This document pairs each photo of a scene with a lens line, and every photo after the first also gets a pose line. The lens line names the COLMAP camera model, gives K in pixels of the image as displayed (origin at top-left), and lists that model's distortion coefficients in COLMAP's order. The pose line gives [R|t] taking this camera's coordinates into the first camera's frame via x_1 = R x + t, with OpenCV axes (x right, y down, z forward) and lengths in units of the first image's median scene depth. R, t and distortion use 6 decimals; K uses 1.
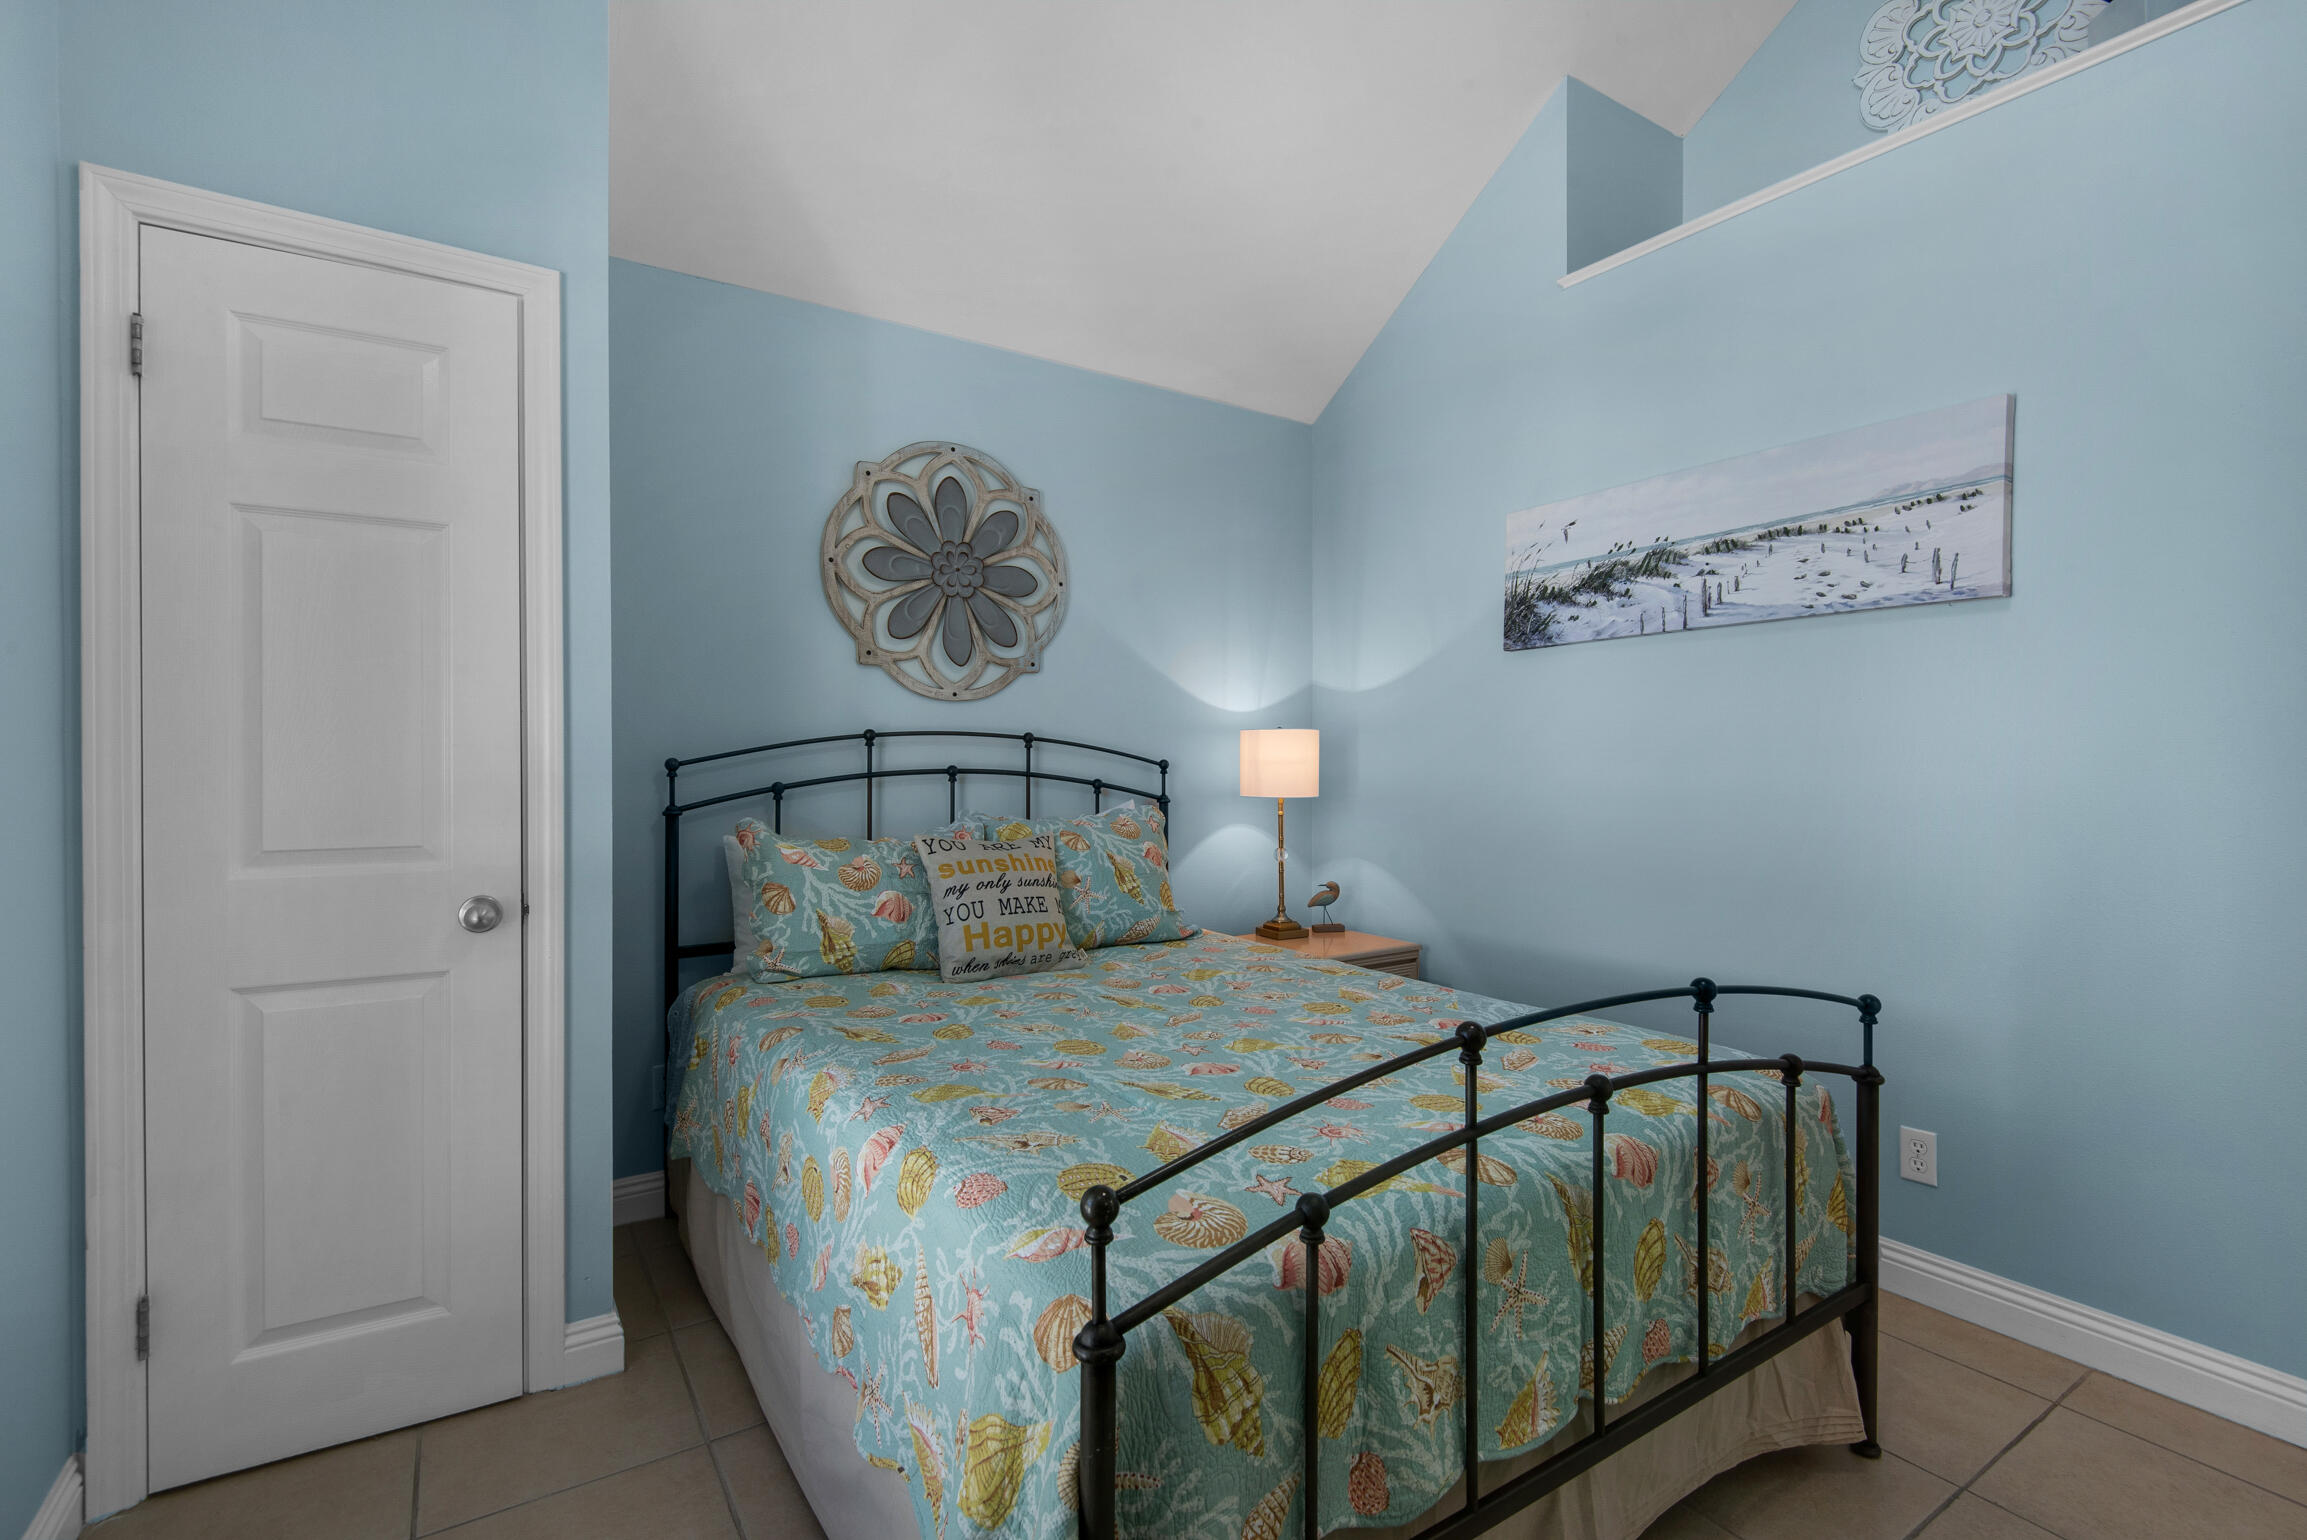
lens RADIAL K [[1041.1, 0, 1127.7], [0, 1041.1, 748.2], [0, 0, 1]] dist [0.039103, -0.022621]
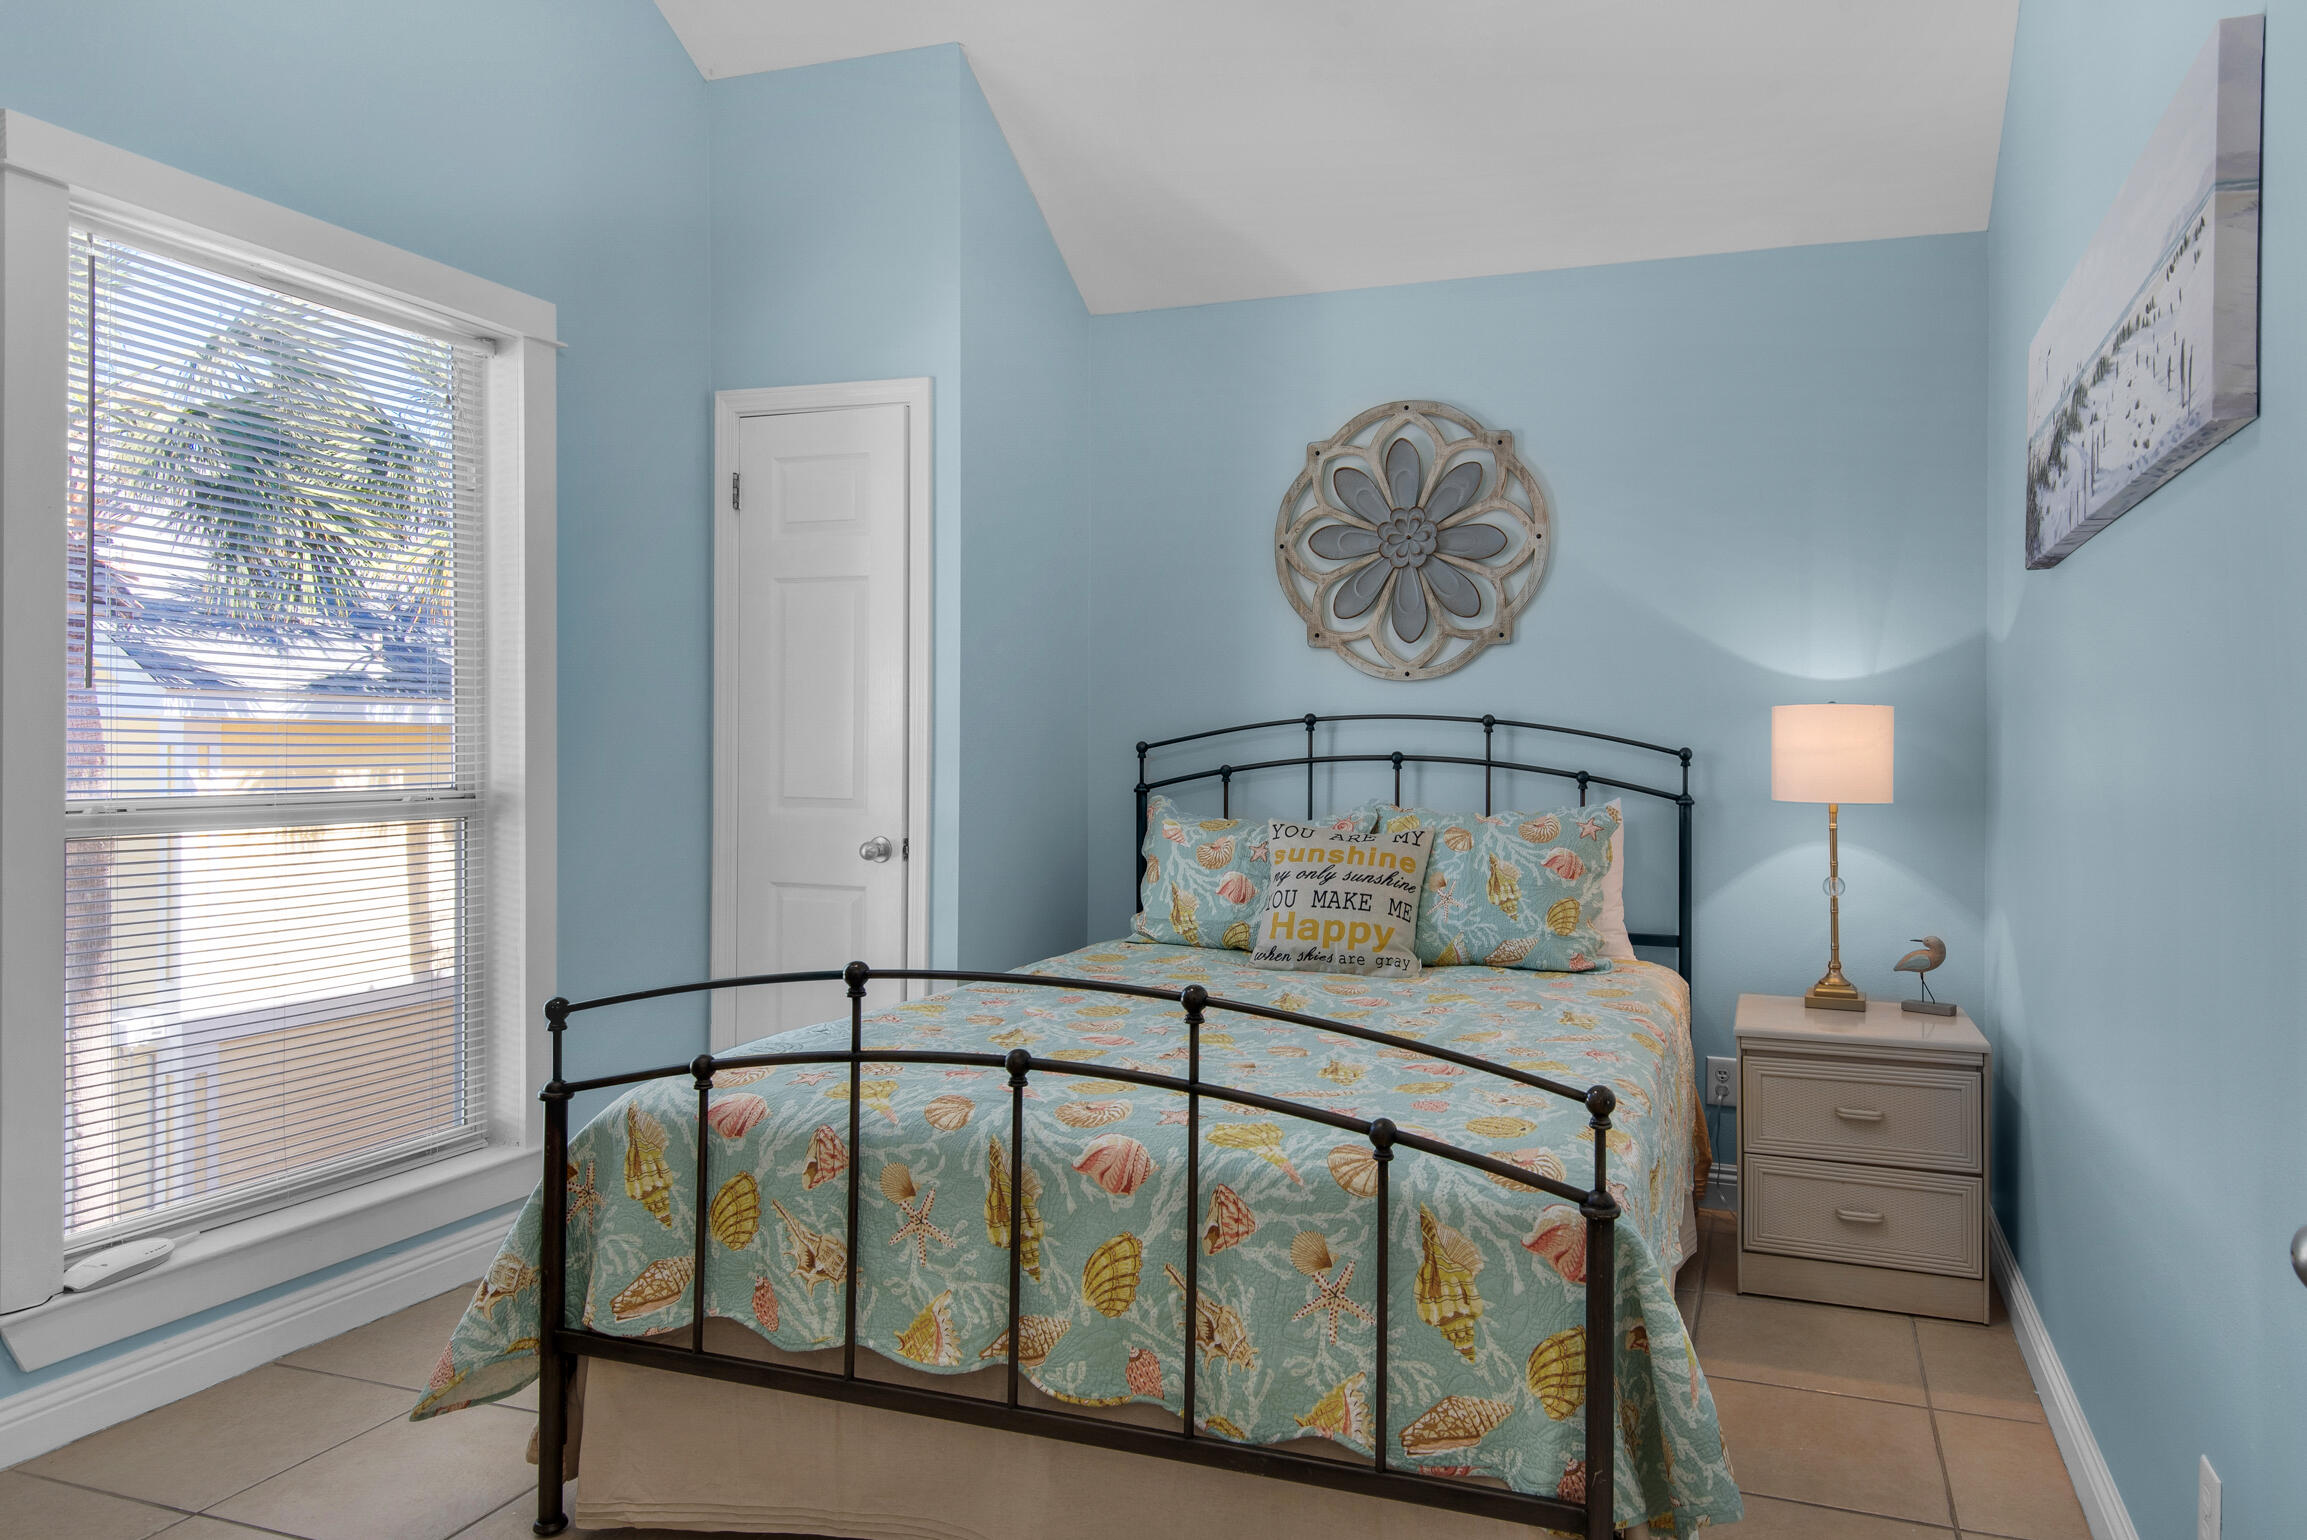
lens RADIAL K [[1290.5, 0, 1180.4], [0, 1290.5, 722.7], [0, 0, 1]] dist [0.017584, -0.000692]
pose [[0.633703, -0.008105, -0.773534, 0.637664], [-0.002231, 0.999922, -0.012305, 0.005954], [0.773574, 0.009523, 0.633635, 0.141839]]
